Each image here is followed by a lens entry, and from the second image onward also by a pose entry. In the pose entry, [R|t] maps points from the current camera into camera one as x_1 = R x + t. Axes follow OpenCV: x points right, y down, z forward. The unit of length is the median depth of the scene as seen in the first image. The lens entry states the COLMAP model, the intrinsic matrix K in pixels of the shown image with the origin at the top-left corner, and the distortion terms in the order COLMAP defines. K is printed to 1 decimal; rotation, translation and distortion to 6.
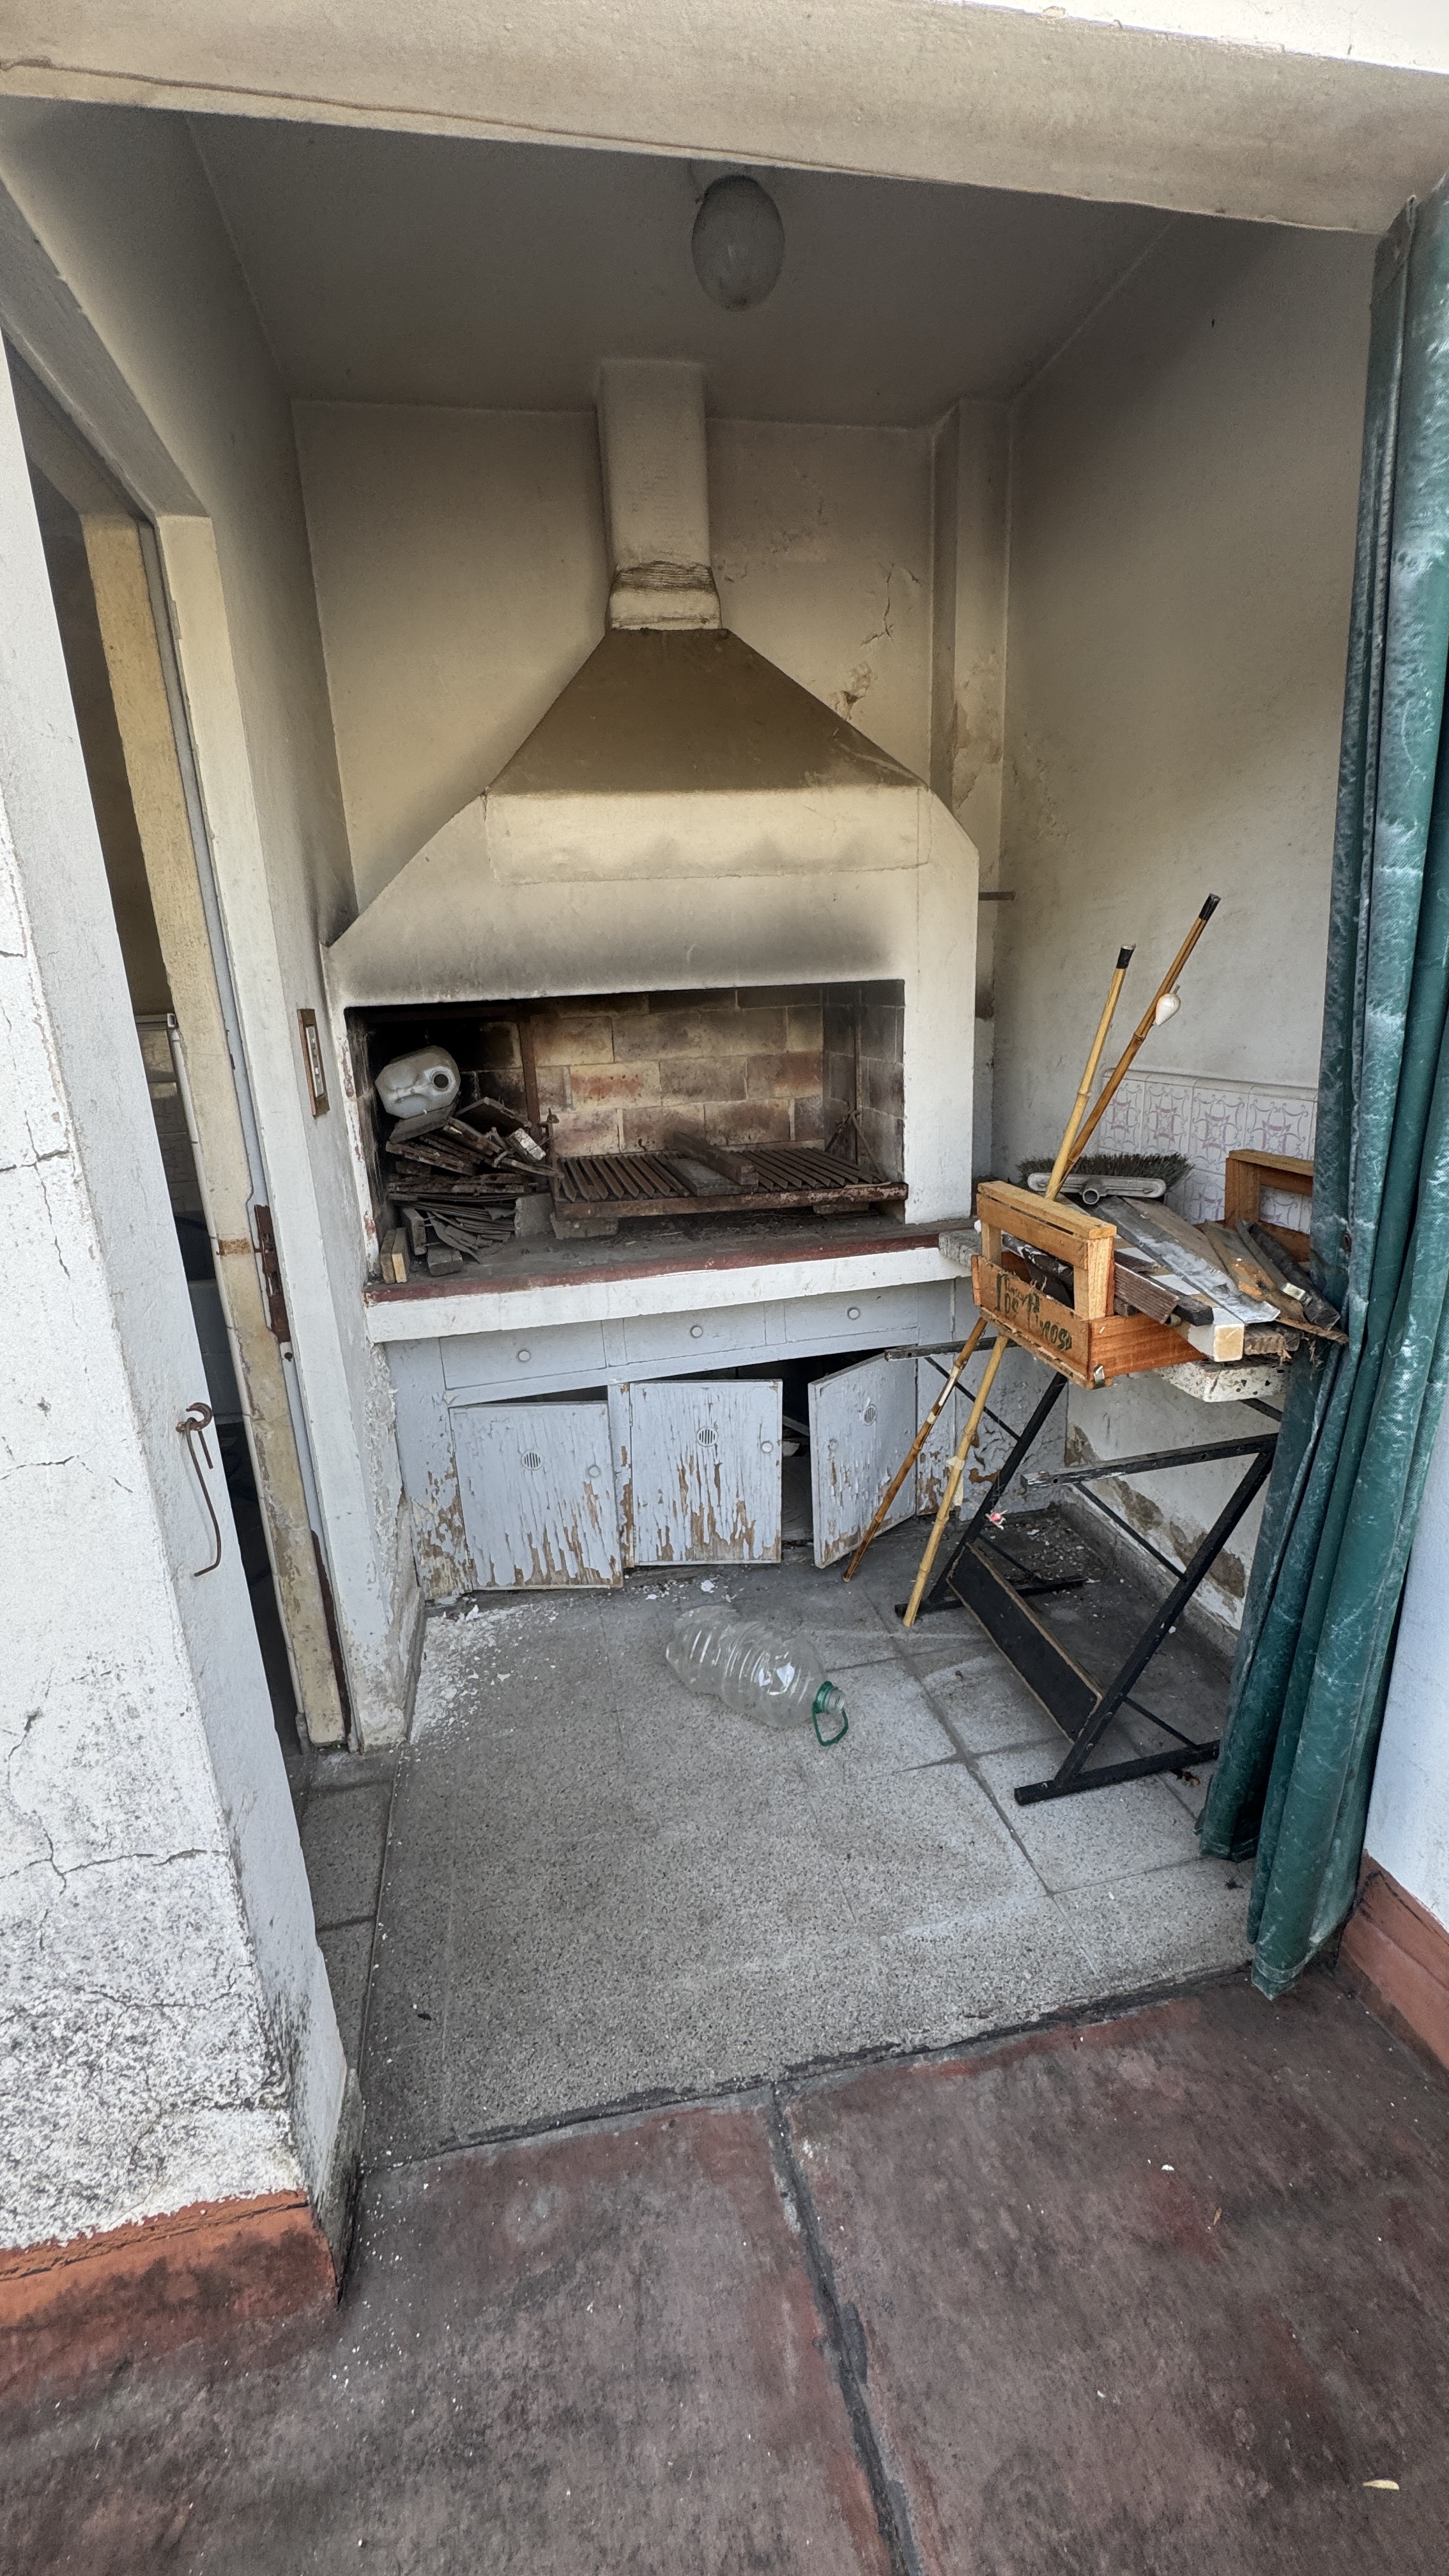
lens RADIAL K [[1028.9, 0, 729.8], [0, 1028.9, 1288.5], [0, 0, 1]] dist [-0.006896, 0.001451]
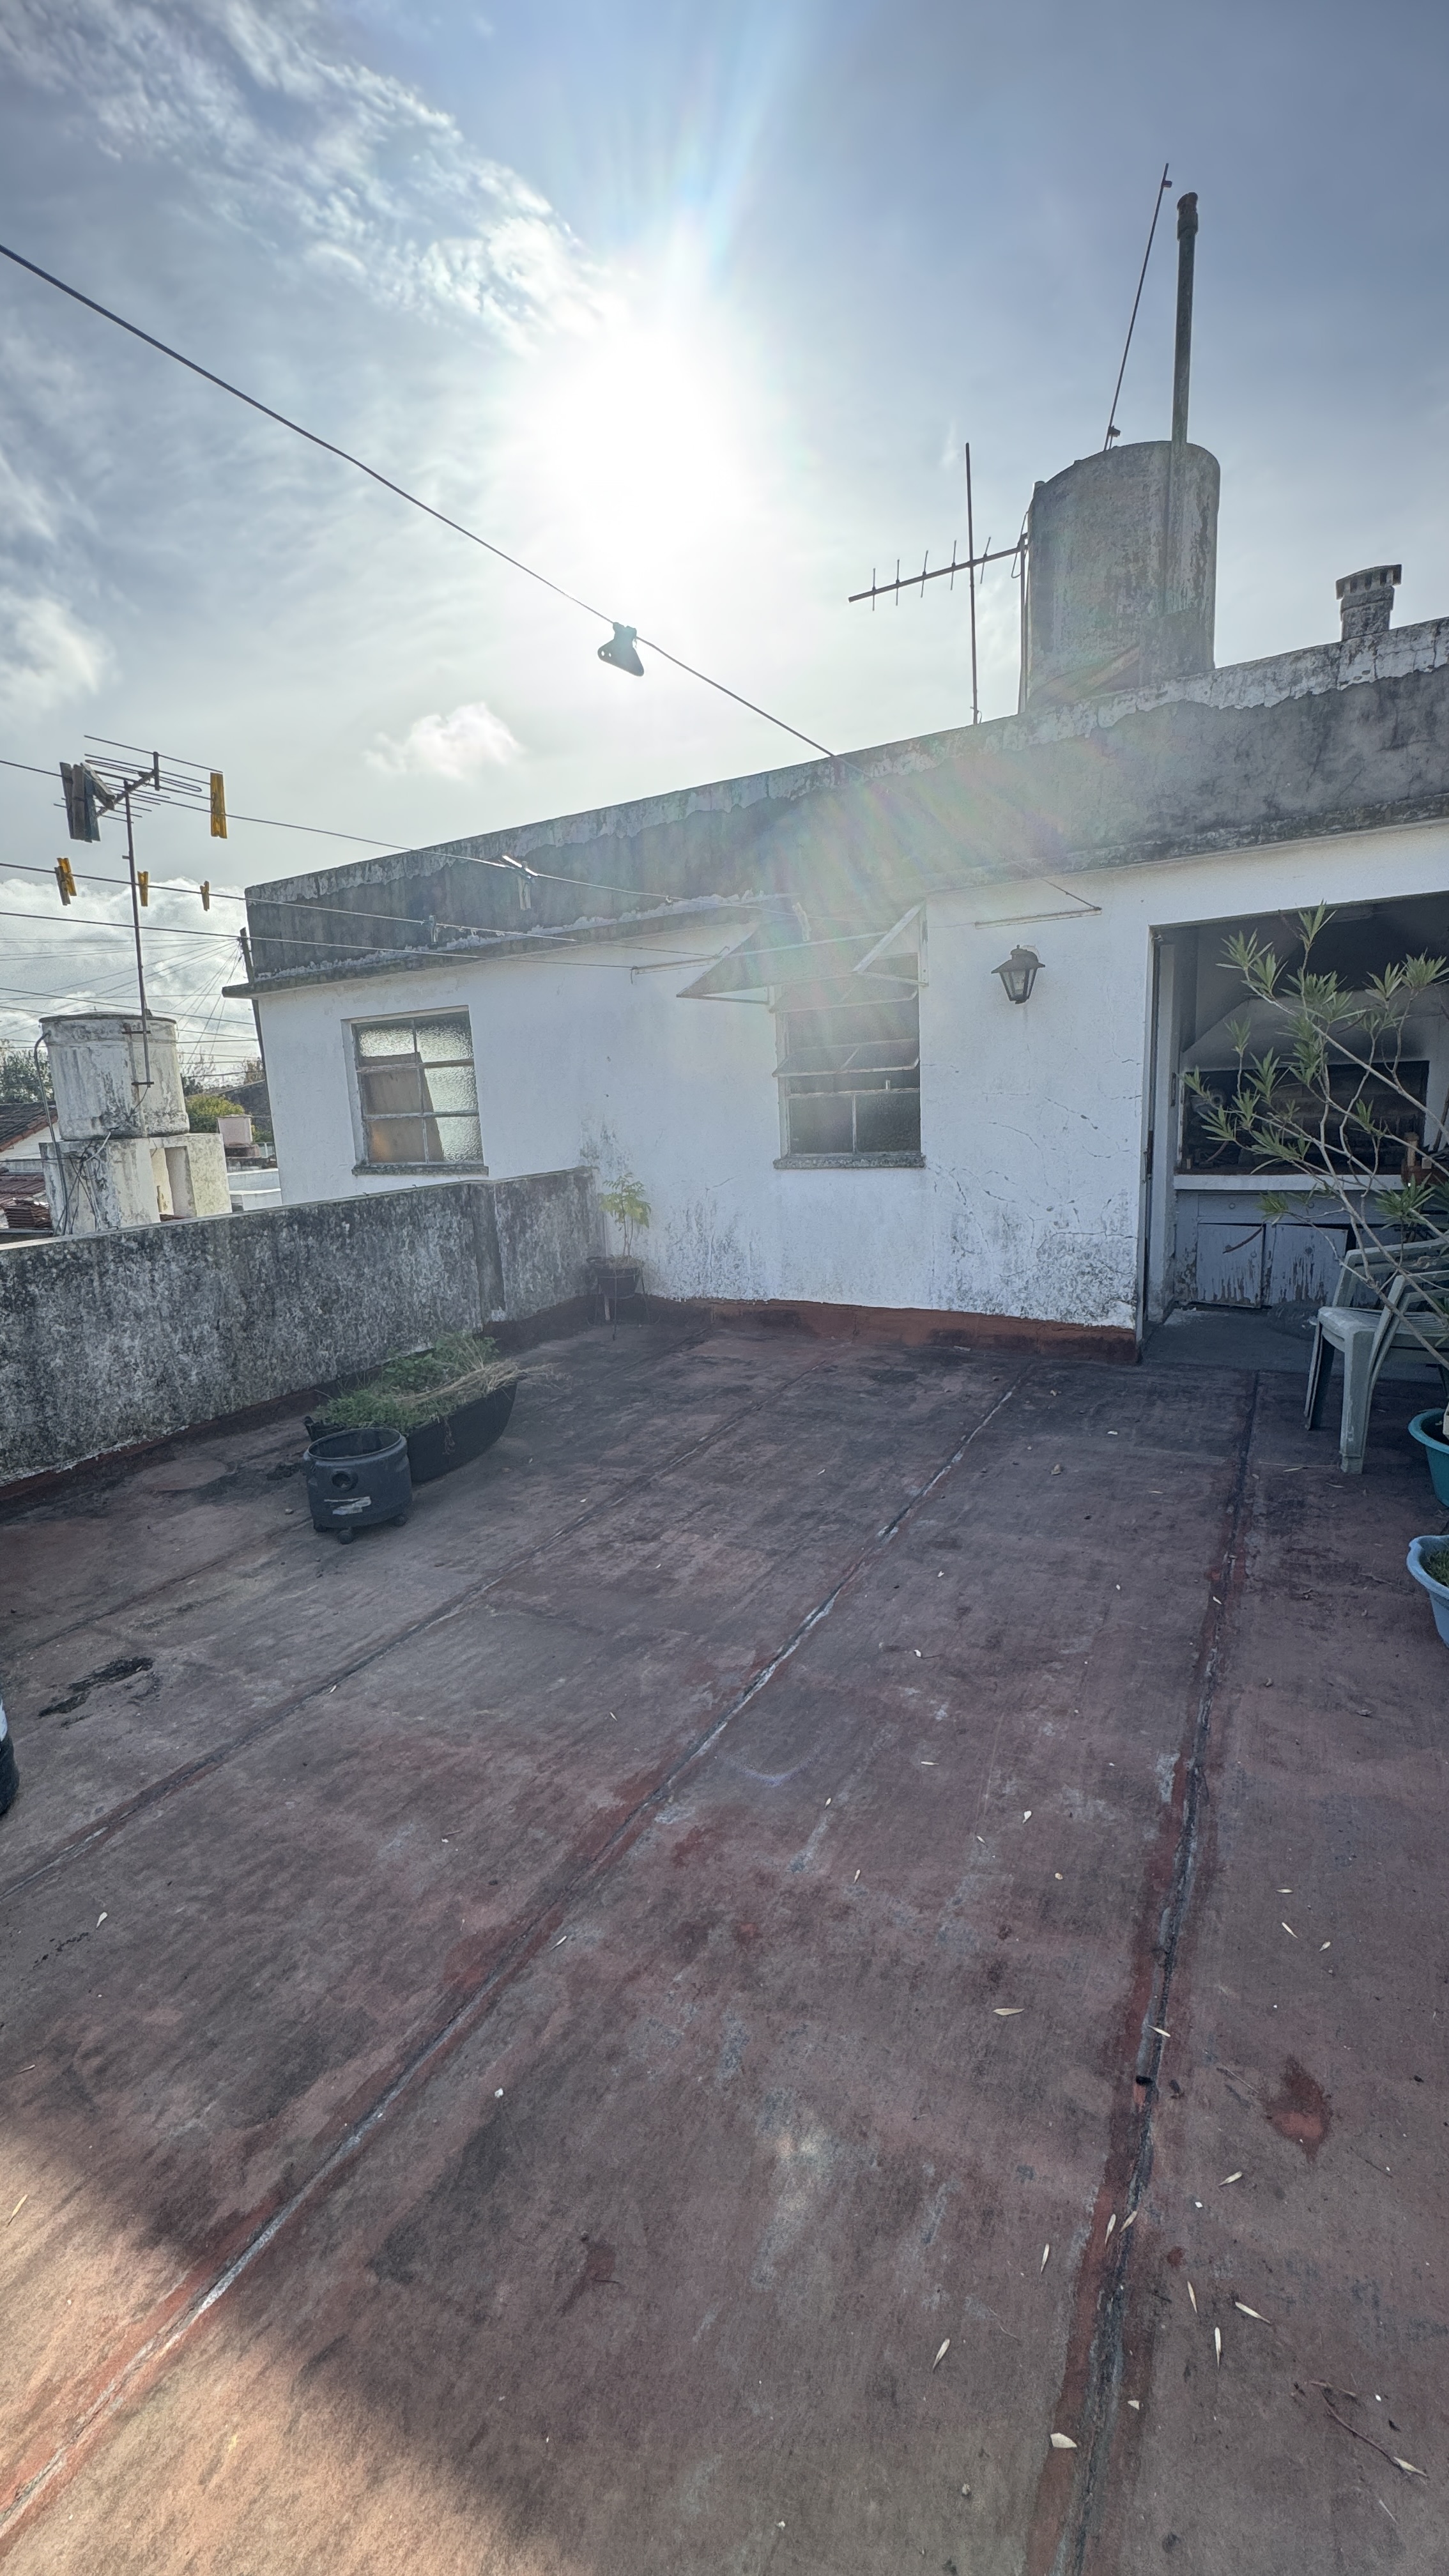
lens RADIAL K [[1028.9, 0, 728.6], [0, 1028.9, 1288.3], [0, 0, 1]] dist [-0.006896, 0.001451]
pose [[0.741953, 0.136725, -0.656363, 0.576964], [-0.174927, 0.984554, 0.007352, 0.466841], [0.647230, 0.109361, 0.754410, -1.722185]]
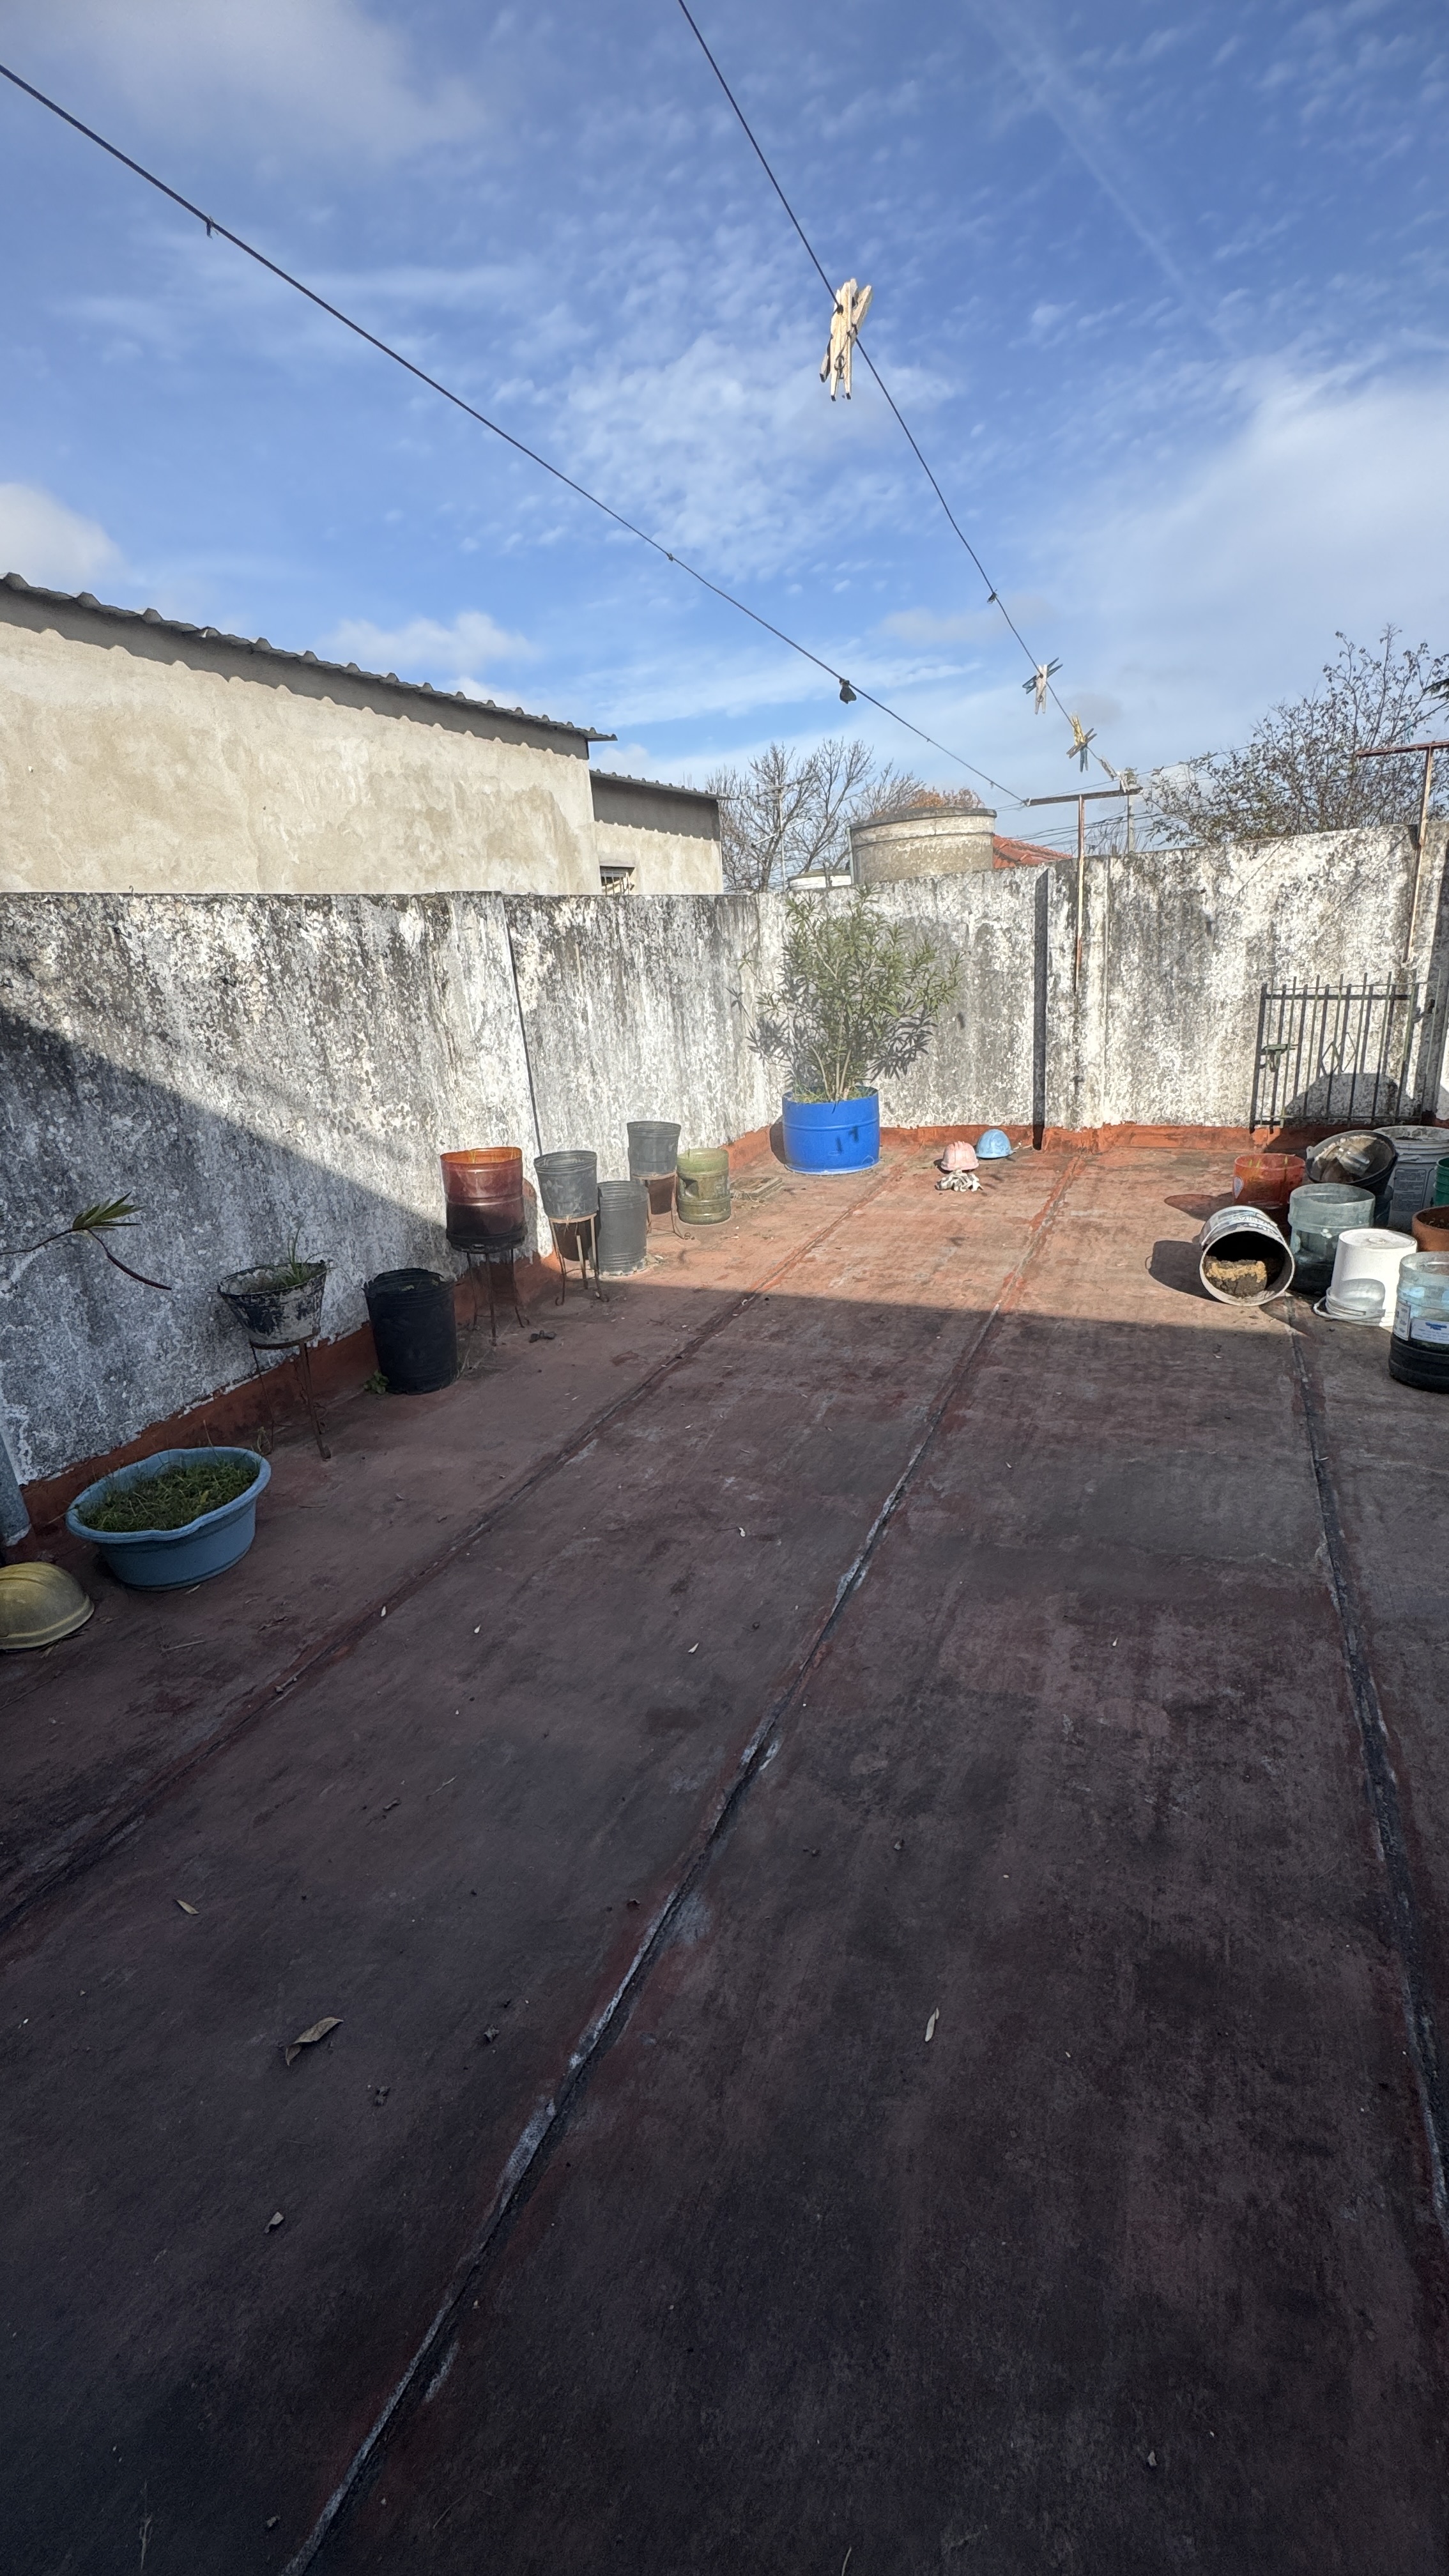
lens RADIAL K [[1028.9, 0, 724.3], [0, 1028.9, 1281.6], [0, 0, 1]] dist [-0.006896, 0.001451]
pose [[-0.785294, -0.082625, 0.613585, -0.609903], [0.284411, 0.832152, 0.476060, 0.072053], [-0.549931, 0.548357, -0.629985, -0.115855]]
